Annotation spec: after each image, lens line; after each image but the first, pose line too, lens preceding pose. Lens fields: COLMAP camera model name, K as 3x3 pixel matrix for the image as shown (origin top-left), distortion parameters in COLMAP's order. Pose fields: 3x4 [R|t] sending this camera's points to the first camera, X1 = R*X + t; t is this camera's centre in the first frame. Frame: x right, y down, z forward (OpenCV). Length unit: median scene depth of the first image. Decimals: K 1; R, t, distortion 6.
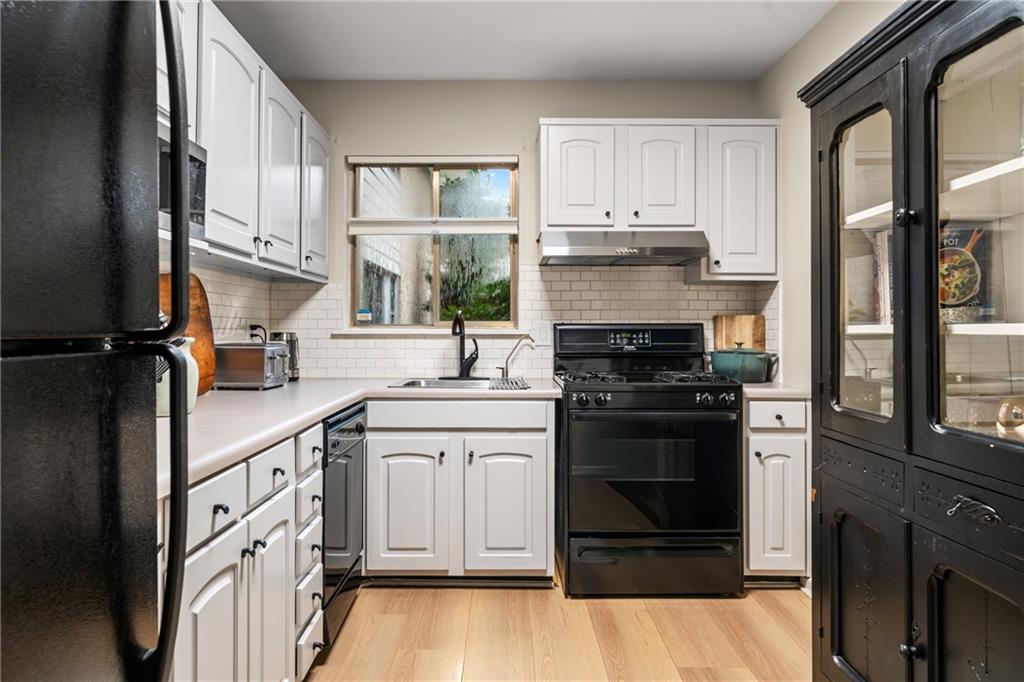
lens RADIAL K [[690.9, 0, 505.7], [0, 690.9, 325.3], [0, 0, 1]] dist [0.000689, 0.001379]
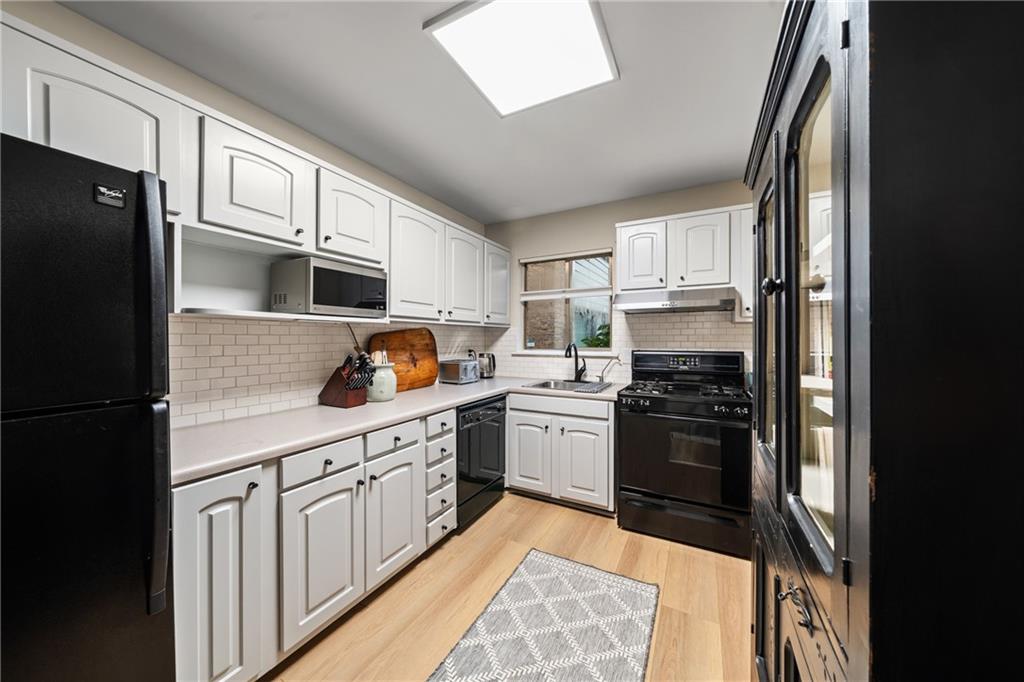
lens RADIAL K [[349.8, 0, 509.2], [0, 349.8, 339.1], [0, 0, 1]] dist [-0.005243, 0.000278]
pose [[0.874574, -0.000672, -0.484891, 0.249697], [0.005822, 0.999942, 0.009115, -0.043838], [0.484856, -0.010794, 0.874527, 0.180211]]
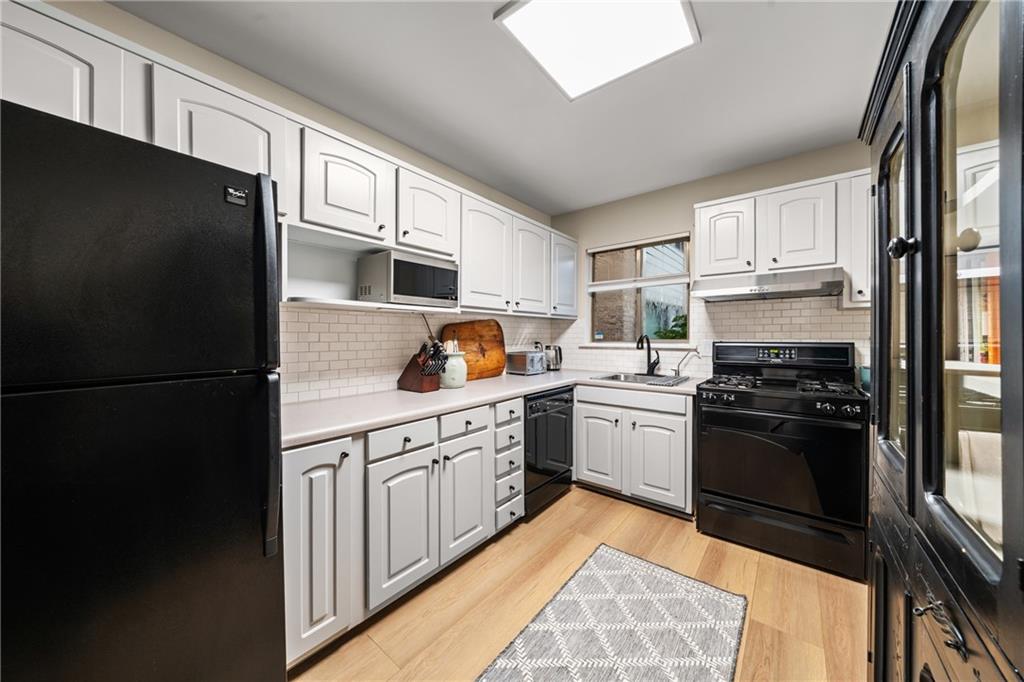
lens RADIAL K [[349.8, 0, 510.2], [0, 349.8, 338.0], [0, 0, 1]] dist [-0.005243, 0.000278]
pose [[0.773156, 0.001167, -0.634214, 0.242639], [0.007476, 0.999912, 0.010955, -0.025683], [0.634171, -0.013211, 0.773080, 0.178009]]
